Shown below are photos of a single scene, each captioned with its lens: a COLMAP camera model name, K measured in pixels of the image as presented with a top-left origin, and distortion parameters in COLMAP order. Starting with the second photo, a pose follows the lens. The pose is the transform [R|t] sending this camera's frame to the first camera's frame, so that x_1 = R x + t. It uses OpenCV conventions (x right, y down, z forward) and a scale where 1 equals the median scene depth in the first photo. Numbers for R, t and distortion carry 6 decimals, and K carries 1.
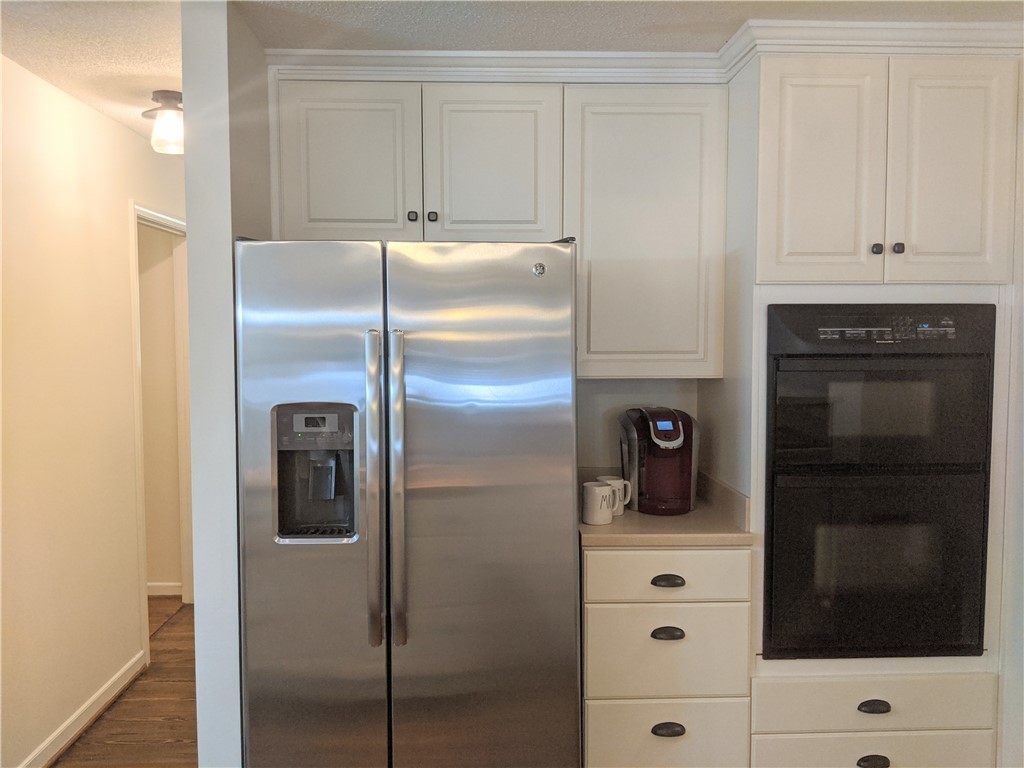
lens RADIAL K [[815.5, 0, 512.0], [0, 815.5, 384.0], [0, 0, 1]] dist [0.100433, -0.192518]
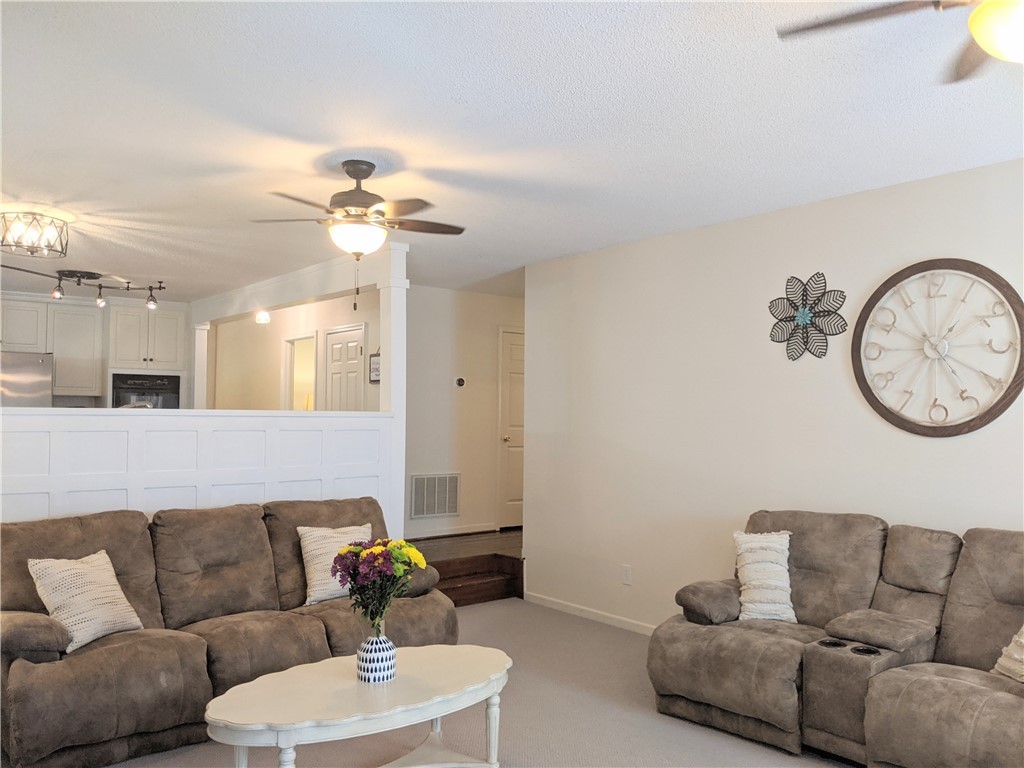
lens RADIAL K [[806.7, 0, 510.5], [0, 806.7, 387.5], [0, 0, 1]] dist [0.100824, -0.184150]
pose [[0.798568, 0.025727, 0.601355, -0.434267], [0.028560, 0.996341, -0.080551, 0.293930], [-0.601227, 0.081501, 0.794911, -2.813837]]
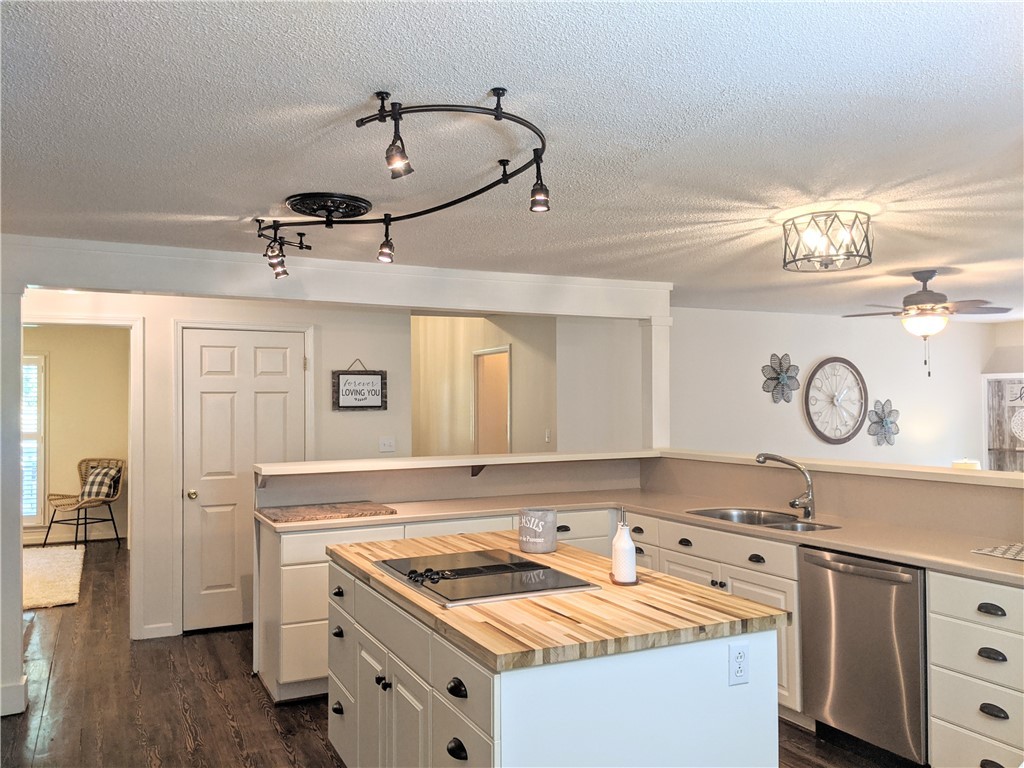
lens RADIAL K [[806.7, 0, 510.5], [0, 806.7, 387.5], [0, 0, 1]] dist [0.100824, -0.184150]
pose [[-0.399348, 0.023342, 0.916502, -1.325019], [0.061970, 0.998077, 0.001582, -0.045528], [-0.914702, 0.057427, -0.400027, 0.634068]]
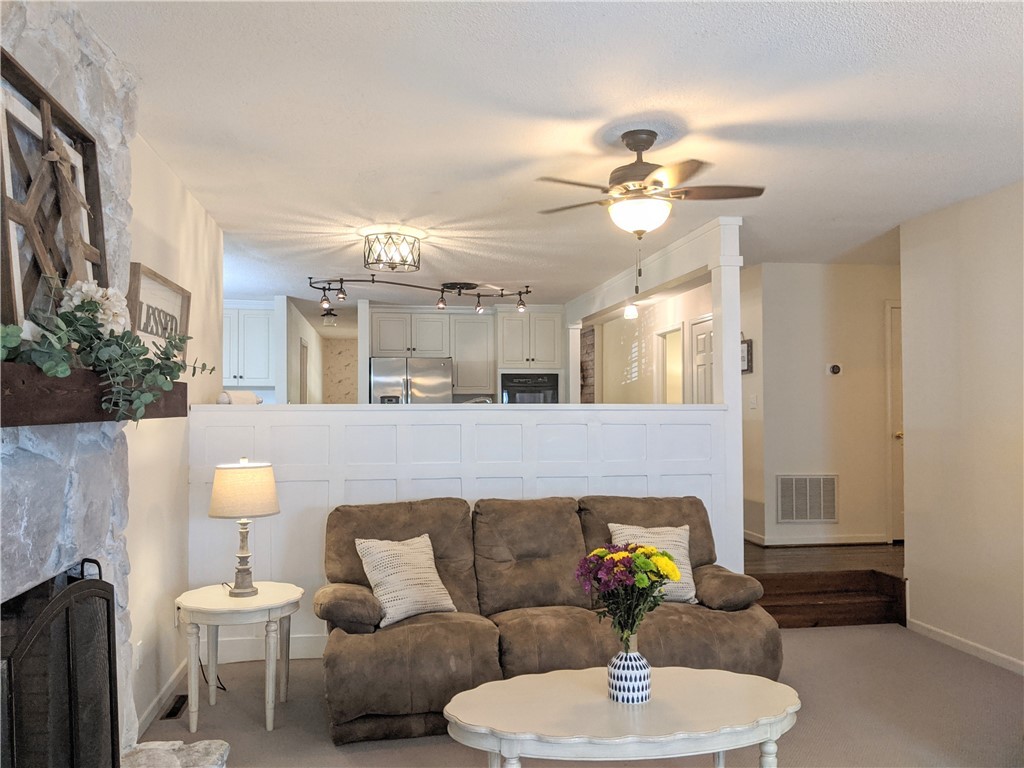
lens RADIAL K [[806.7, 0, 510.5], [0, 806.7, 387.5], [0, 0, 1]] dist [0.100824, -0.184150]
pose [[0.991856, -0.001763, 0.127354, -0.133627], [0.012919, 0.996140, -0.086828, 0.301185], [-0.126710, 0.087767, 0.988049, -2.786349]]
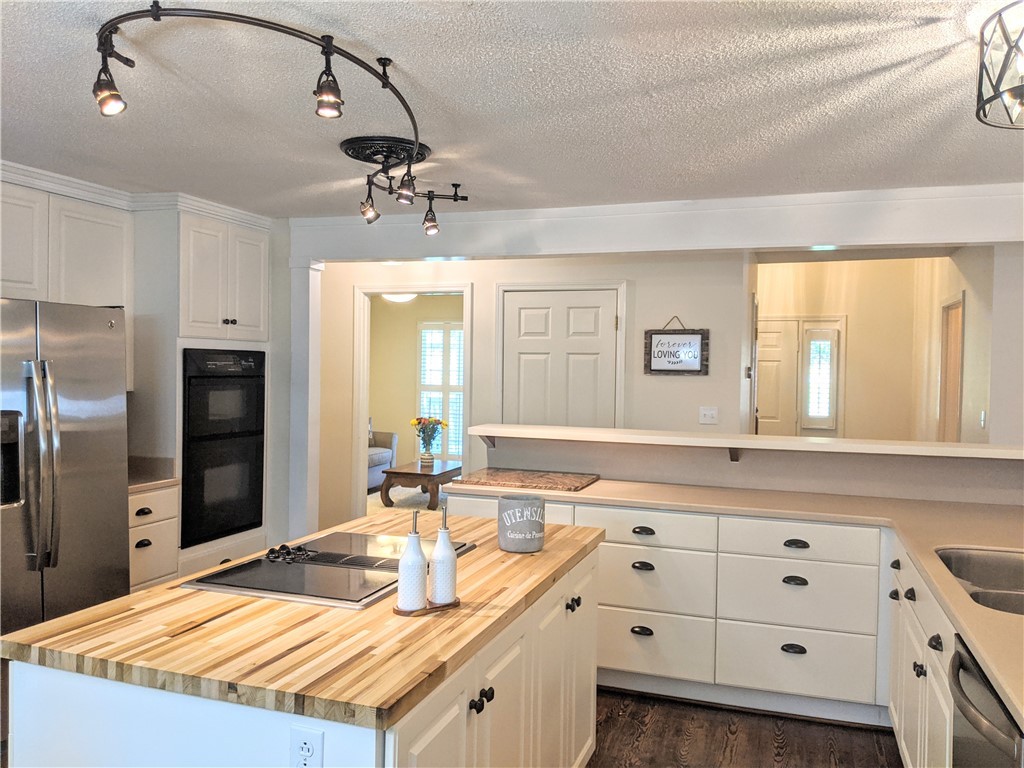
lens RADIAL K [[815.5, 0, 512.0], [0, 815.5, 384.0], [0, 0, 1]] dist [0.100433, -0.192518]
pose [[0.369303, -0.012028, 0.929231, -1.089242], [0.037898, 0.999279, -0.002127, 0.011776], [-0.928536, 0.036001, 0.369492, -0.323804]]
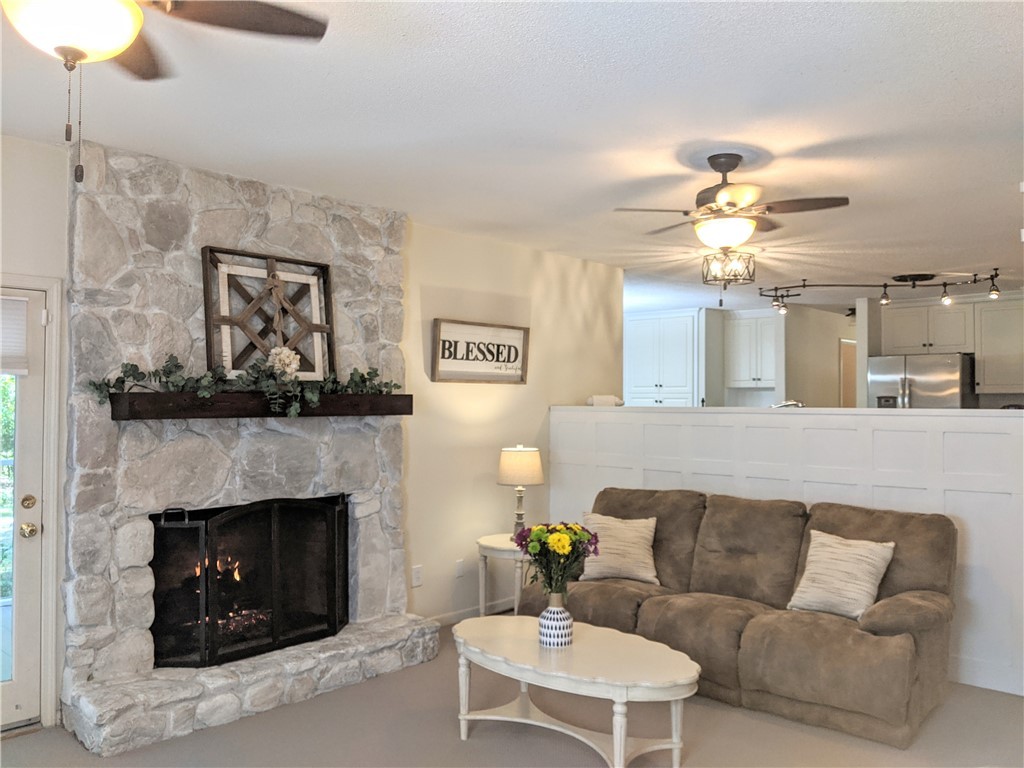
lens RADIAL K [[815.5, 0, 512.0], [0, 815.5, 384.0], [0, 0, 1]] dist [0.100433, -0.192518]
pose [[0.713845, -0.017958, -0.700074, 1.130866], [-0.044327, 0.996508, -0.070761, 0.286926], [0.698900, 0.081545, 0.710556, -2.773779]]
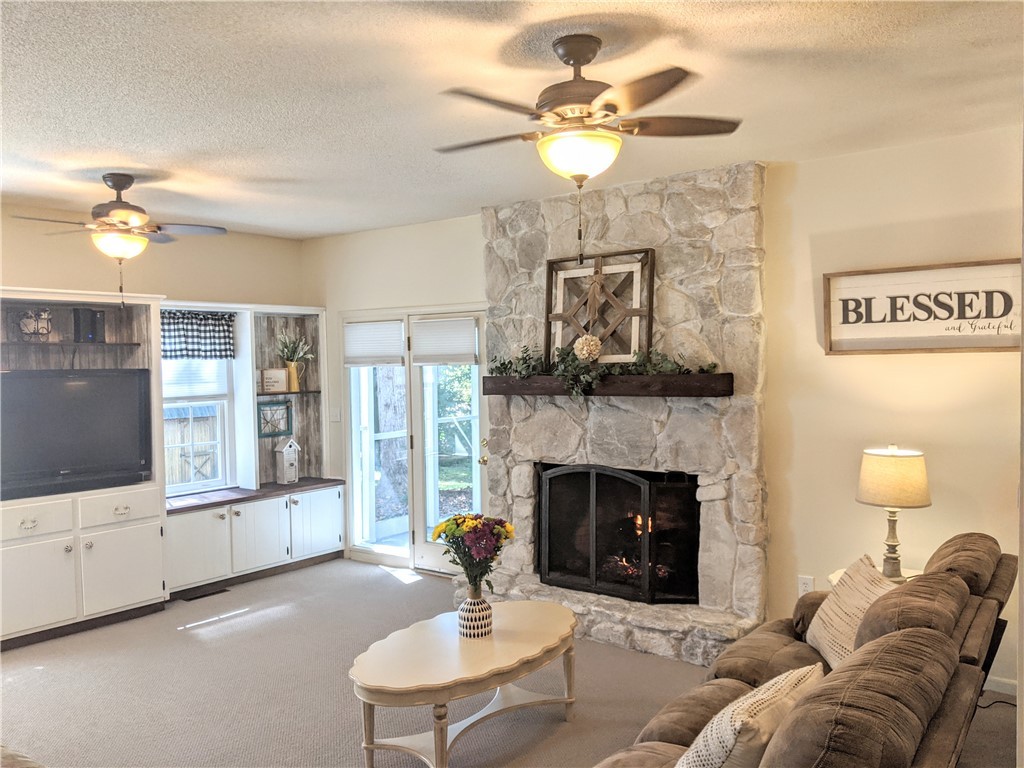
lens RADIAL K [[825.0, 0, 524.5], [0, 825.0, 391.4], [0, 0, 1]] dist [0.153731, -0.326559]
pose [[-0.636464, 0.038331, -0.770354, 1.230771], [-0.031114, 0.996676, 0.075298, 0.093212], [0.770679, 0.071894, -0.633155, -0.662951]]
